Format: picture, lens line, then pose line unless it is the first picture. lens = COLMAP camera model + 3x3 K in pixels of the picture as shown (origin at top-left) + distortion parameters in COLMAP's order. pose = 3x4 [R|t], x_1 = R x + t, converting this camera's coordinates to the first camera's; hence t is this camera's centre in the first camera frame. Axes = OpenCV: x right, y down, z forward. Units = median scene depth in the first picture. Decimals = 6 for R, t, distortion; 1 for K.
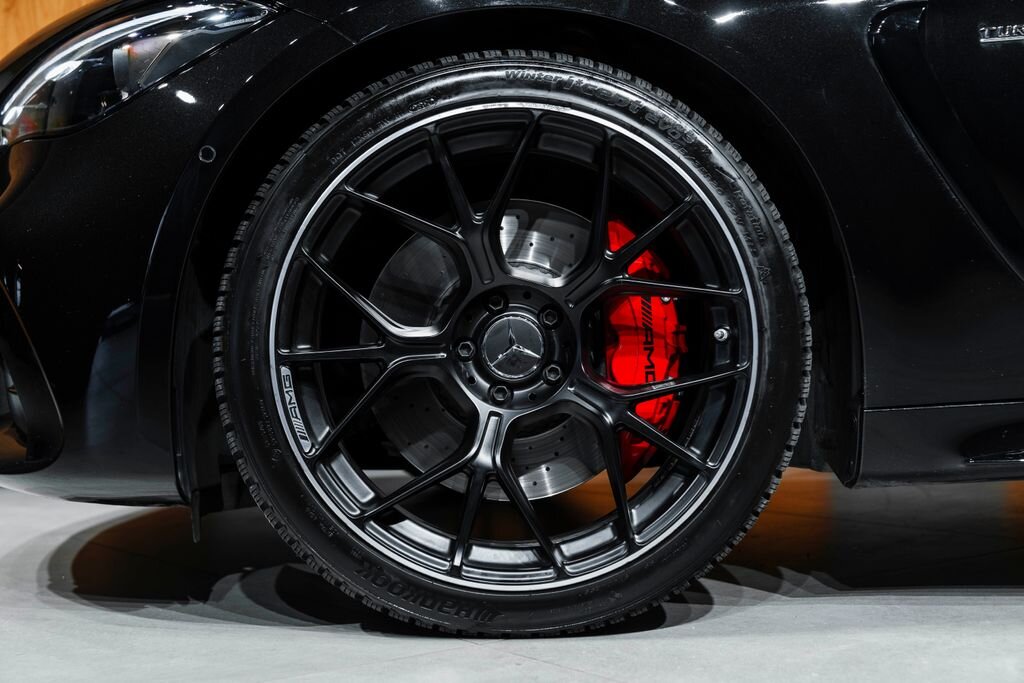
lens RADIAL K [[1423.8, 0, 512.0], [0, 1423.8, 341.5], [0, 0, 1]] dist [0.021085, -0.007905]
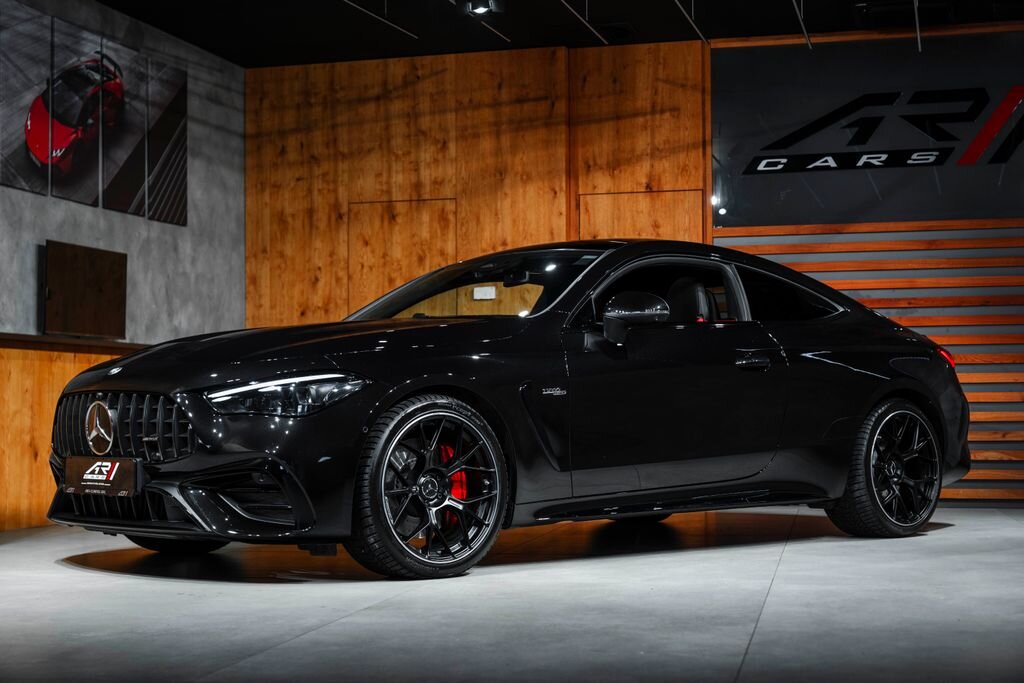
lens RADIAL K [[1713.6, 0, 512.0], [0, 1713.6, 341.5], [0, 0, 1]] dist [0.040204, 0.168898]
pose [[0.767994, 0.033467, 0.639583, -2.333109], [-0.006468, 0.998988, -0.044507, -0.153828], [-0.640425, 0.030044, 0.767433, -2.061839]]
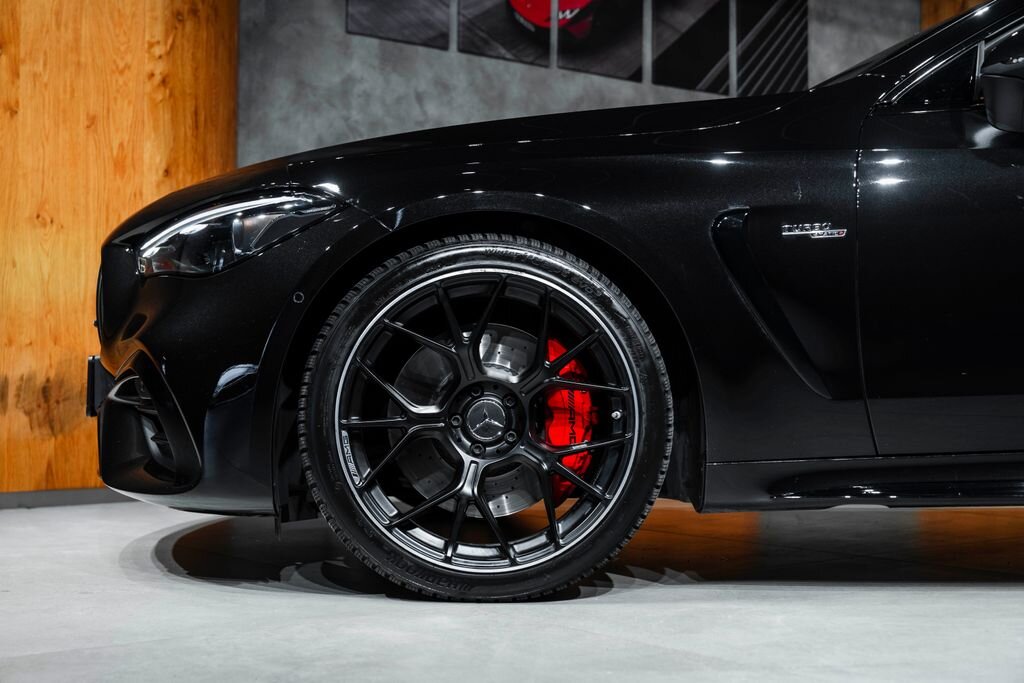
lens RADIAL K [[1459.6, 0, 512.0], [0, 1459.6, 341.5], [0, 0, 1]] dist [0.002408, 0.012880]
pose [[0.999507, 0.020149, 0.024062, -0.011624], [-0.019711, 0.999638, -0.018305, -0.055272], [-0.024422, 0.017822, 0.999543, -0.638085]]
